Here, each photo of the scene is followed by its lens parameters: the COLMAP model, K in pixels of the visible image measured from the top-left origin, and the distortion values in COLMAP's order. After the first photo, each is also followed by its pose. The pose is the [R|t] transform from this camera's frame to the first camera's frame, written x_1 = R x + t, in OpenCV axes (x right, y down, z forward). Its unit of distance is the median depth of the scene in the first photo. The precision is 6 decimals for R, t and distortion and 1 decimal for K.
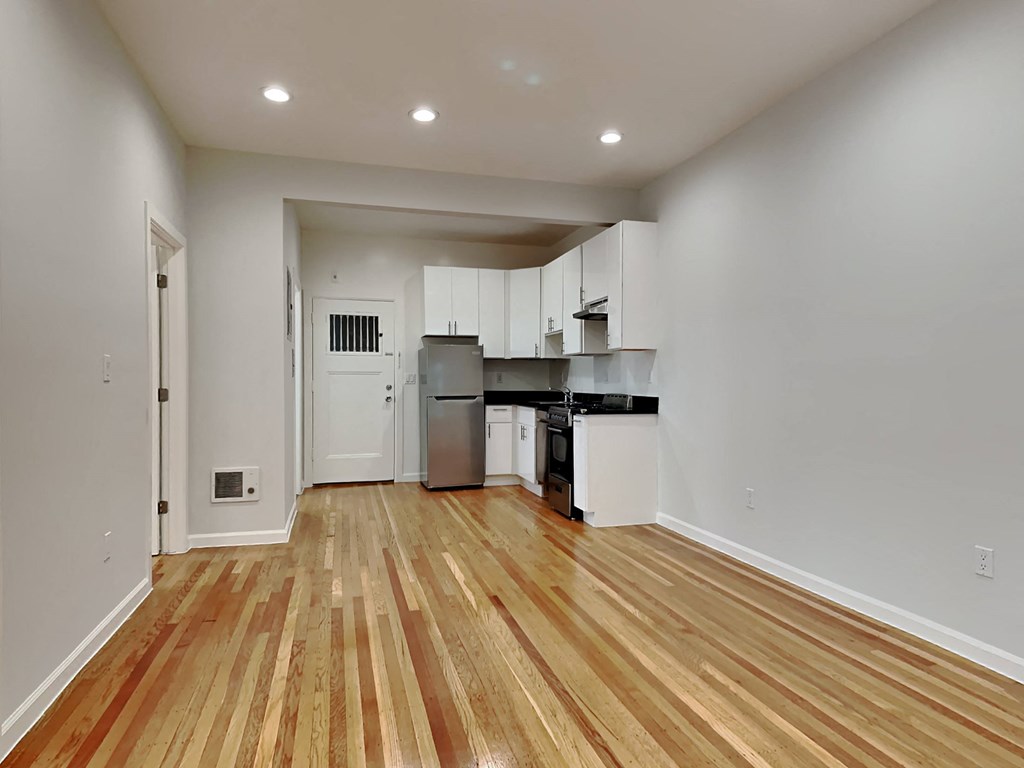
lens RADIAL K [[585.6, 0, 512.0], [0, 585.6, 384.0], [0, 0, 1]] dist [0.002221, 0.000464]
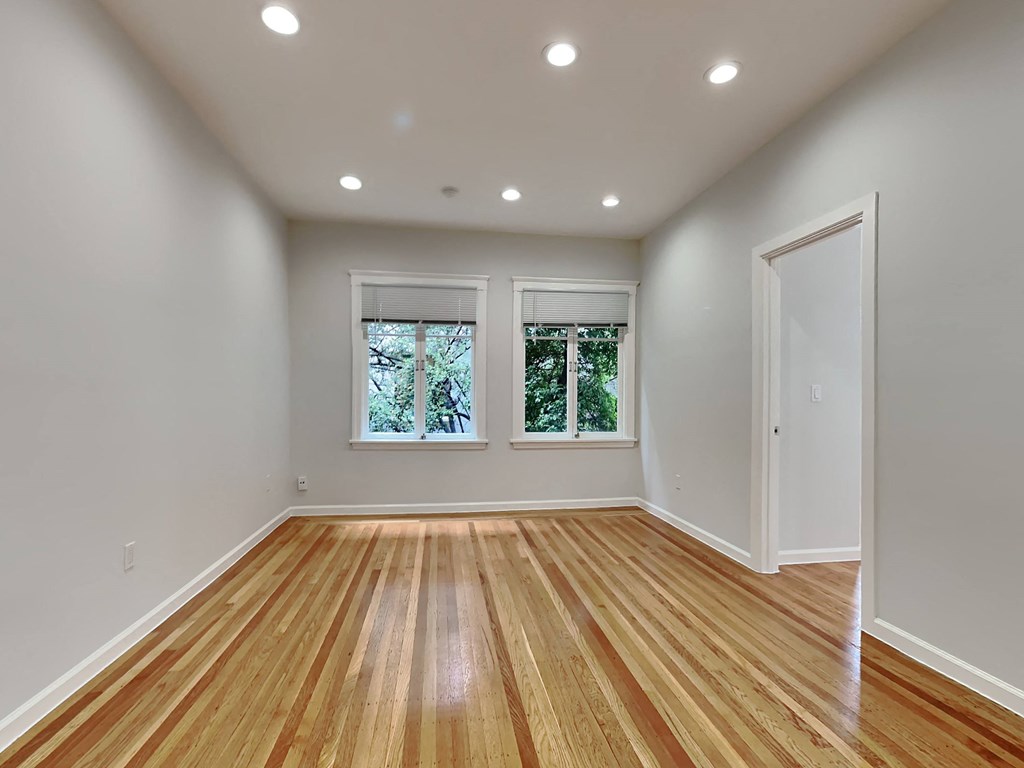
lens RADIAL K [[496.7, 0, 511.7], [0, 496.7, 391.6], [0, 0, 1]] dist [-0.001158, -0.000352]
pose [[-0.990444, 0.006029, 0.137784, -0.071545], [0.005206, 0.999966, -0.006335, -0.005973], [-0.137818, -0.005557, -0.990442, 1.941507]]
